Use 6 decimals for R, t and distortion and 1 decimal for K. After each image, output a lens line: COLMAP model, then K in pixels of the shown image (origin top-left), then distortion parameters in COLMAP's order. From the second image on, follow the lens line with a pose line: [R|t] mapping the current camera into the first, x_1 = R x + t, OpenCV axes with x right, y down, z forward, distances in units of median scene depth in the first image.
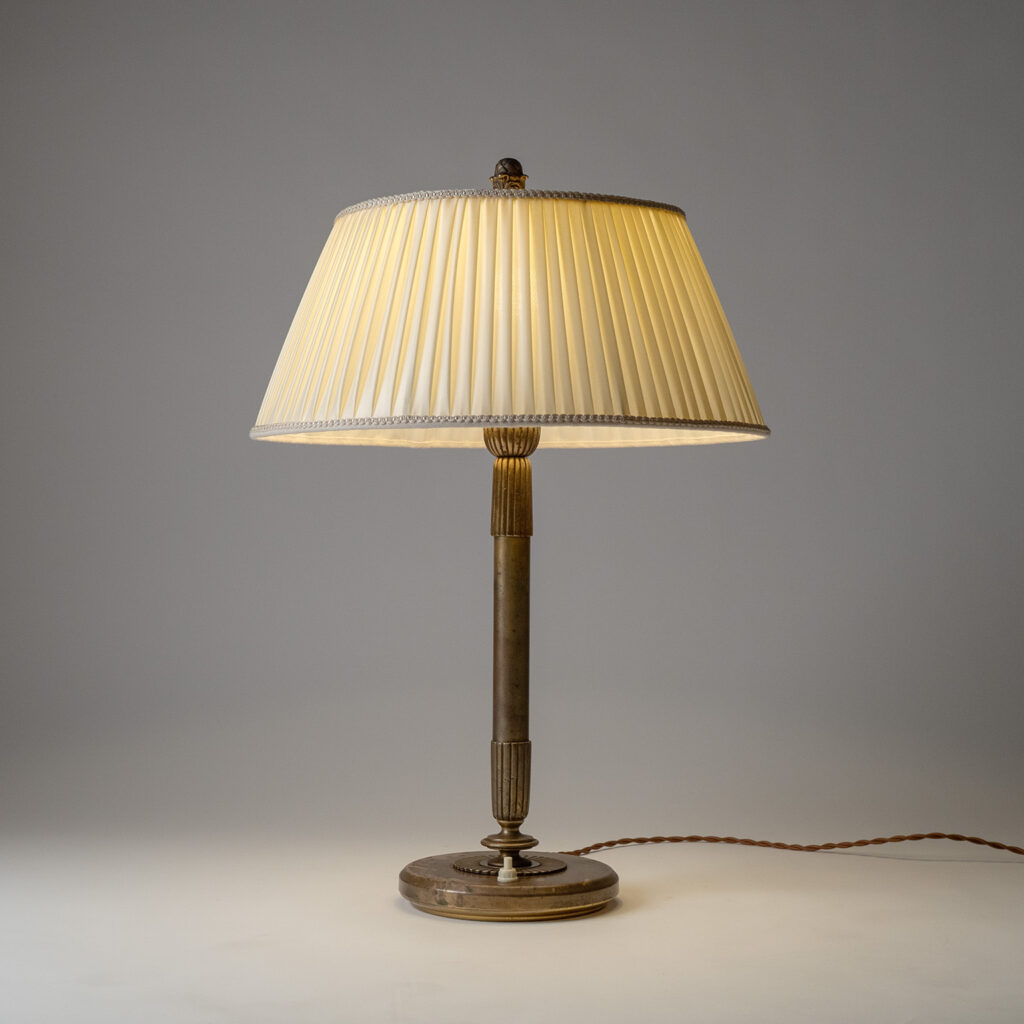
lens RADIAL K [[2223.5, 0, 476.8], [0, 2223.5, 562.7], [0, 0, 1]] dist [-0.032519, 0.000000]
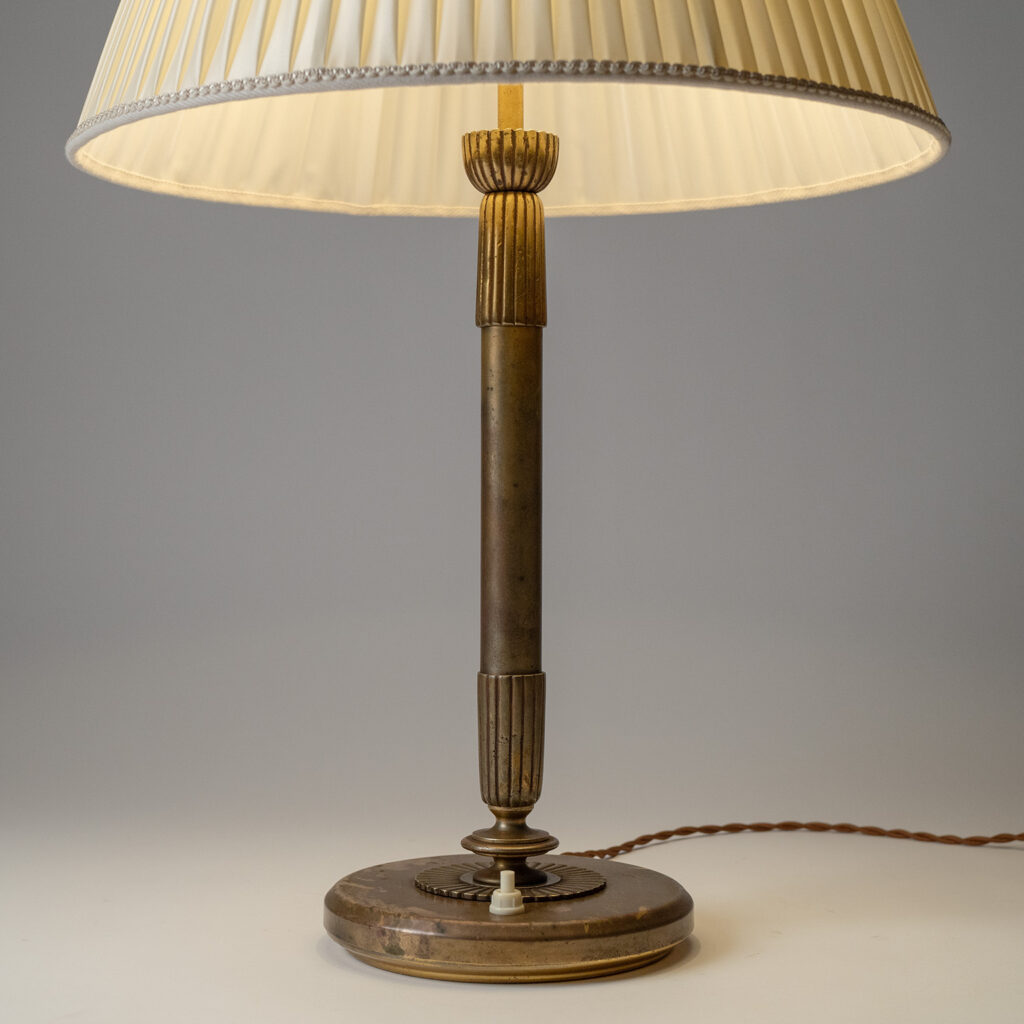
lens RADIAL K [[2223.5, 0, 508.6], [0, 2223.5, 512.5], [0, 0, 1]] dist [-0.032519, 0.000000]
pose [[0.999857, -0.003964, 0.016443, 0.005061], [0.004032, 0.999984, -0.004066, 0.040231], [-0.016427, 0.004131, 0.999857, 0.409777]]
